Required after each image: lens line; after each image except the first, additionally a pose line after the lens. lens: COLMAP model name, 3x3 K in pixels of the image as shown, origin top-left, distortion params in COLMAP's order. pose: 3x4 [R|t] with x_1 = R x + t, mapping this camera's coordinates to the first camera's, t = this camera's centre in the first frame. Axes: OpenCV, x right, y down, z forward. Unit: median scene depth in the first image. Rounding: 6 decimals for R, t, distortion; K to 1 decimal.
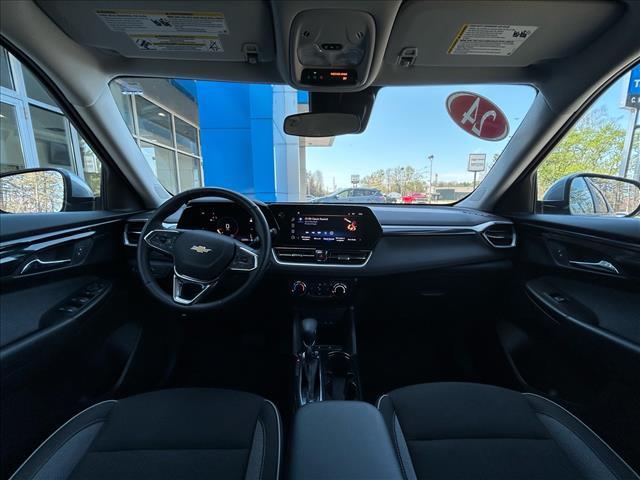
lens RADIAL K [[256.9, 0, 320.2], [0, 256.9, 238.4], [0, 0, 1]] dist [0.006758, 0.000218]
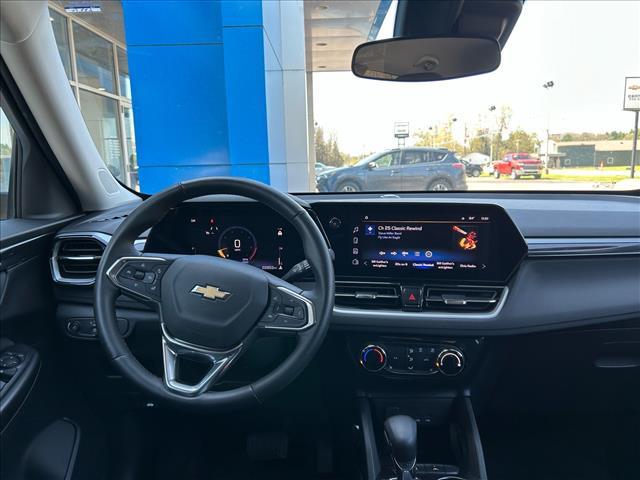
lens RADIAL K [[483.3, 0, 320.5], [0, 483.3, 242.4], [0, 0, 1]] dist [0.049352, -0.037389]
pose [[0.999520, -0.012227, -0.028475, -0.158071], [0.012207, 0.999925, -0.000850, -0.048438], [0.028483, 0.000502, 0.999594, -0.024256]]
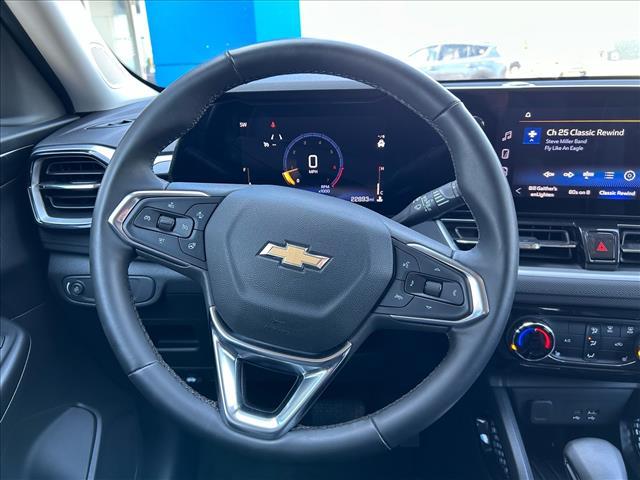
lens RADIAL K [[483.3, 0, 318.2], [0, 483.3, 239.5], [0, 0, 1]] dist [0.049352, -0.037389]
pose [[0.996667, -0.007990, -0.081188, -0.310279], [0.022640, 0.983193, 0.181160, -0.064005], [0.078376, -0.182394, 0.980097, 0.354034]]
